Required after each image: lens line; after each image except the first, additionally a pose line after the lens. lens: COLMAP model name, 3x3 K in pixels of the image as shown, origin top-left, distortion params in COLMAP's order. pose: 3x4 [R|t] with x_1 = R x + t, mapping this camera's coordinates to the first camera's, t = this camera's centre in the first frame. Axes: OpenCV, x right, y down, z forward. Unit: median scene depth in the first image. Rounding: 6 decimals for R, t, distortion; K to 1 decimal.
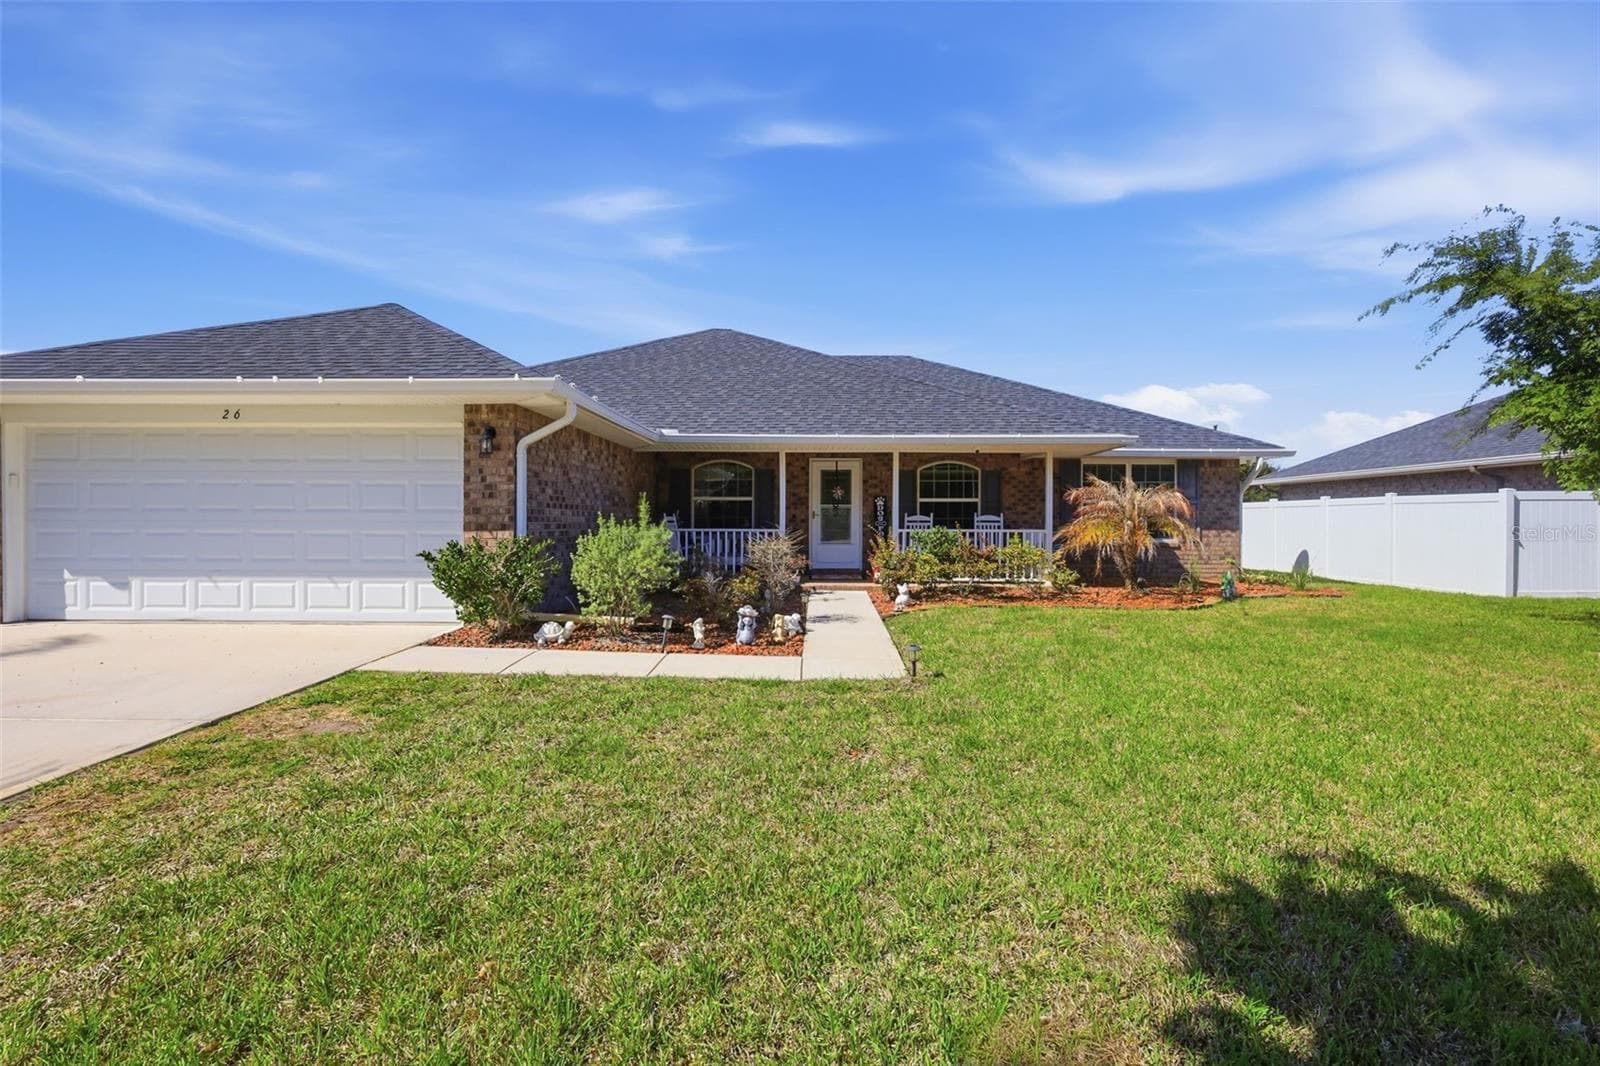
lens RADIAL K [[751.5, 0, 803.0], [0, 751.5, 510.1], [0, 0, 1]] dist [0.002654, 0.000304]
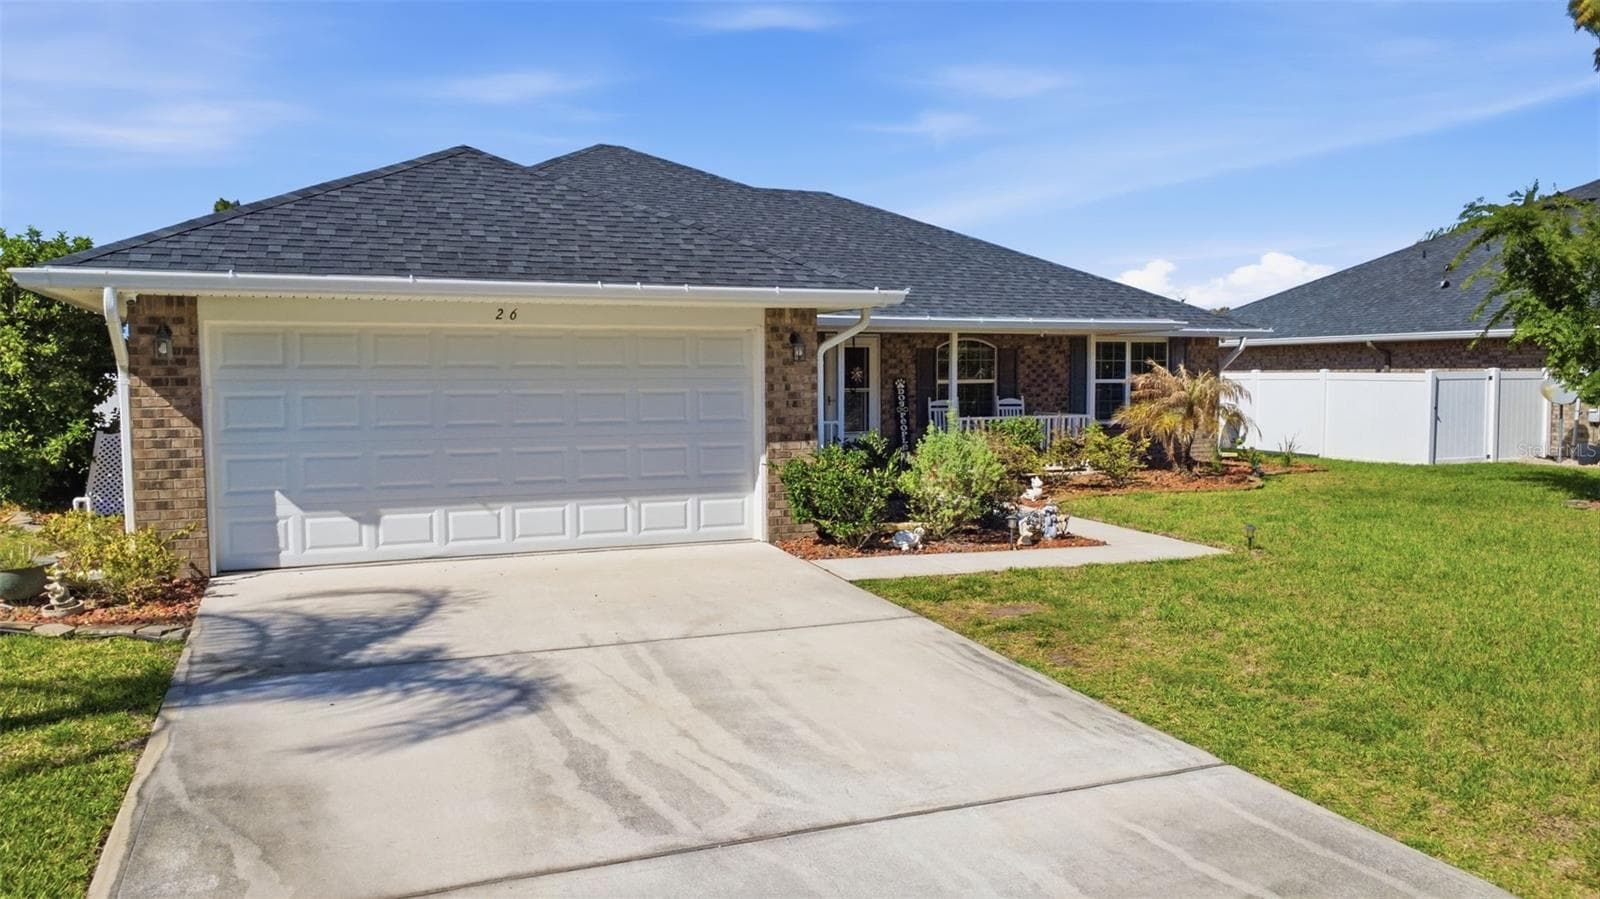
lens RADIAL K [[1166.0, 0, 800.0], [0, 1166.0, 449.5], [0, 0, 1]] dist [0.026596, 0.001739]
pose [[0.915139, -0.034166, 0.401687, -0.966389], [0.002189, 0.996809, 0.079798, -0.077396], [-0.403132, -0.072147, 0.912294, -0.348599]]
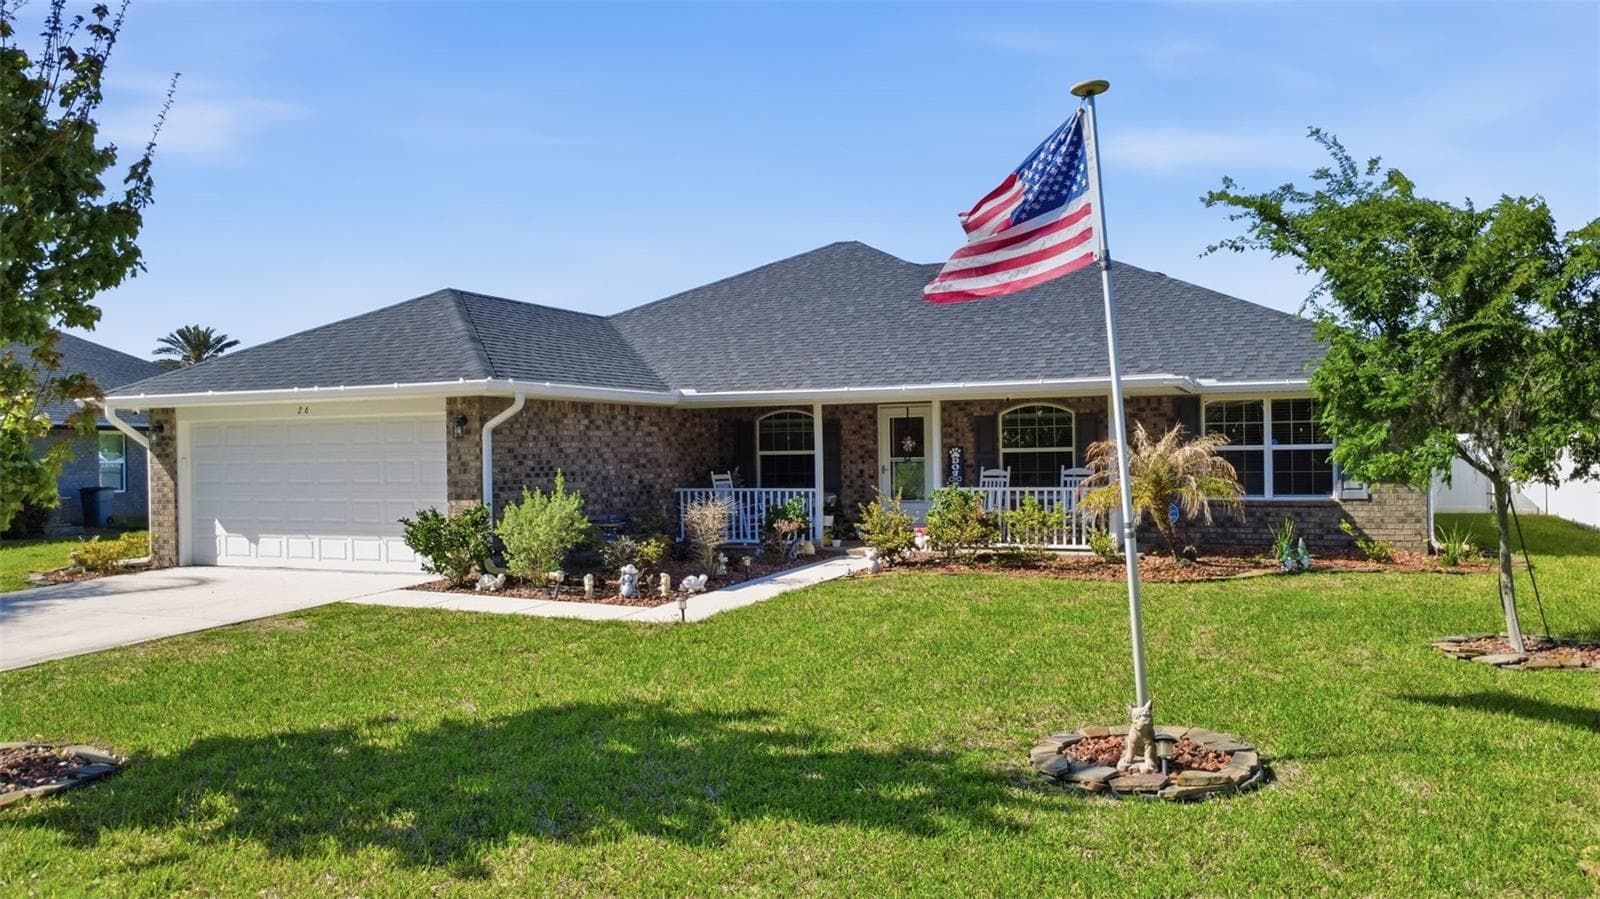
lens RADIAL K [[1175.4, 0, 800.0], [0, 1175.4, 449.5], [0, 0, 1]] dist [-0.001875, 0.003074]
pose [[0.924528, -0.017040, -0.380734, 0.784519], [0.023081, 0.999670, 0.011307, -0.061009], [0.380416, -0.019242, 0.924615, -0.537656]]
